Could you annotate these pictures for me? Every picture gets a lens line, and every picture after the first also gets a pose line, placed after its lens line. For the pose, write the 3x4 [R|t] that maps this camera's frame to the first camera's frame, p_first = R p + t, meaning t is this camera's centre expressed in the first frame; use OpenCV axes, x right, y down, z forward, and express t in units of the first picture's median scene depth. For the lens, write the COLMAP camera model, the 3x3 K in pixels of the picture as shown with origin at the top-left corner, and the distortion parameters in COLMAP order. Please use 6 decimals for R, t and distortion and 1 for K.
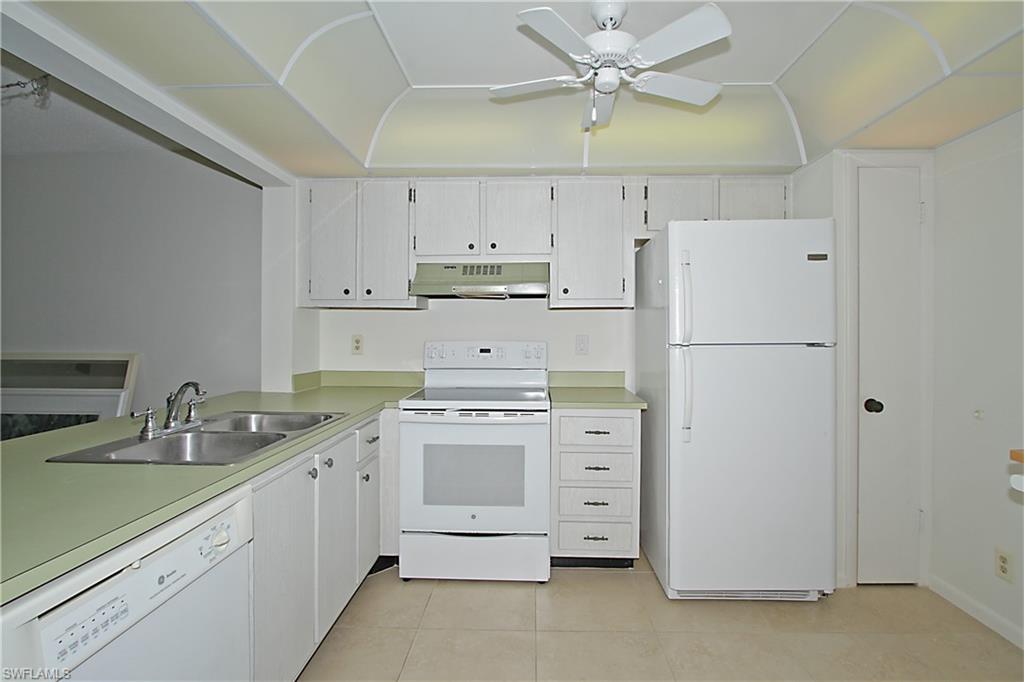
lens RADIAL K [[479.1, 0, 512.0], [0, 479.1, 341.0], [0, 0, 1]] dist [-0.011242, 0.000366]
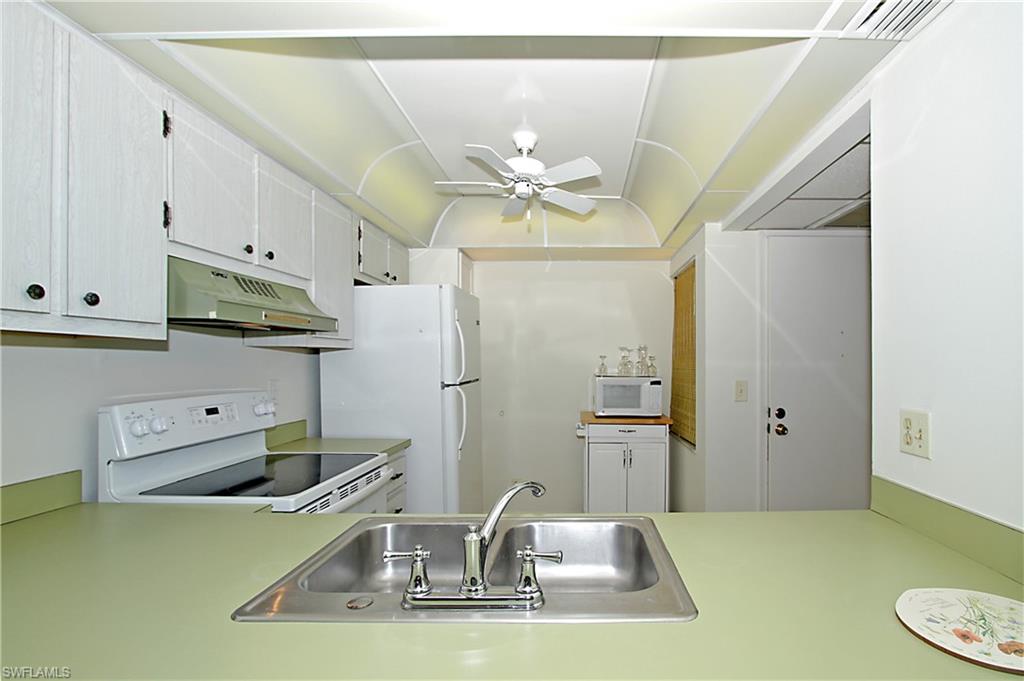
lens RADIAL K [[499.5, 0, 516.6], [0, 499.5, 362.1], [0, 0, 1]] dist [-0.024746, 0.000648]
pose [[0.079784, -0.002917, 0.996808, -0.709830], [0.020905, 0.999781, 0.001252, -0.038406], [-0.996593, 0.020738, 0.079827, 0.583167]]
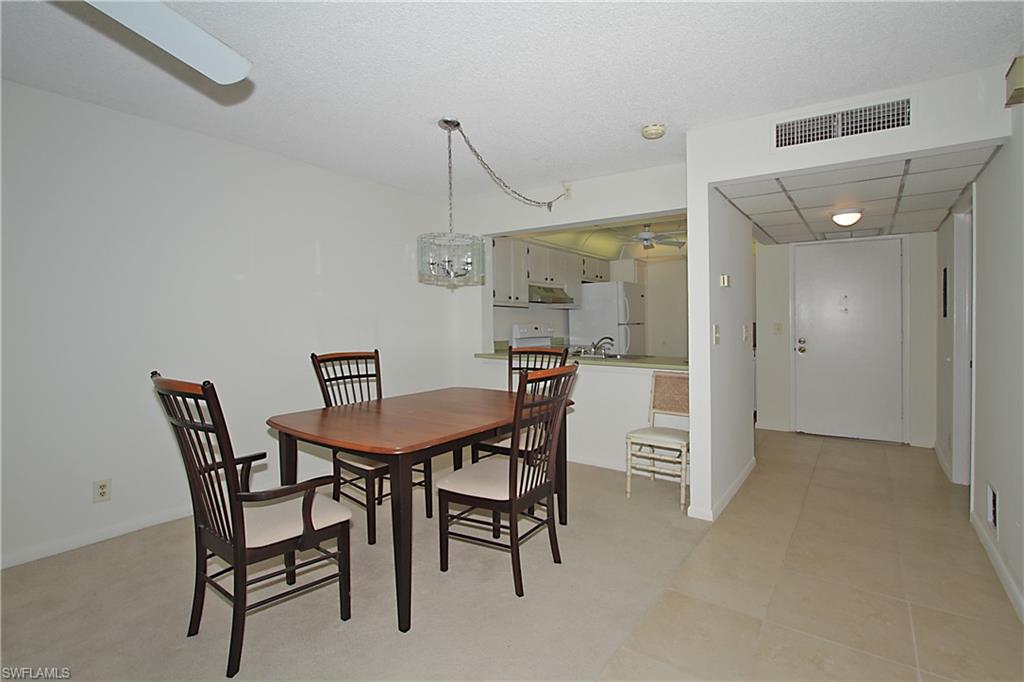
lens RADIAL K [[473.9, 0, 512.2], [0, 473.9, 322.8], [0, 0, 1]] dist [0.000150, 0.000162]
pose [[0.568743, -0.001540, 0.822514, -1.887267], [0.018002, 0.999782, -0.010575, 0.017004], [-0.822318, 0.020821, 0.568647, -0.072253]]
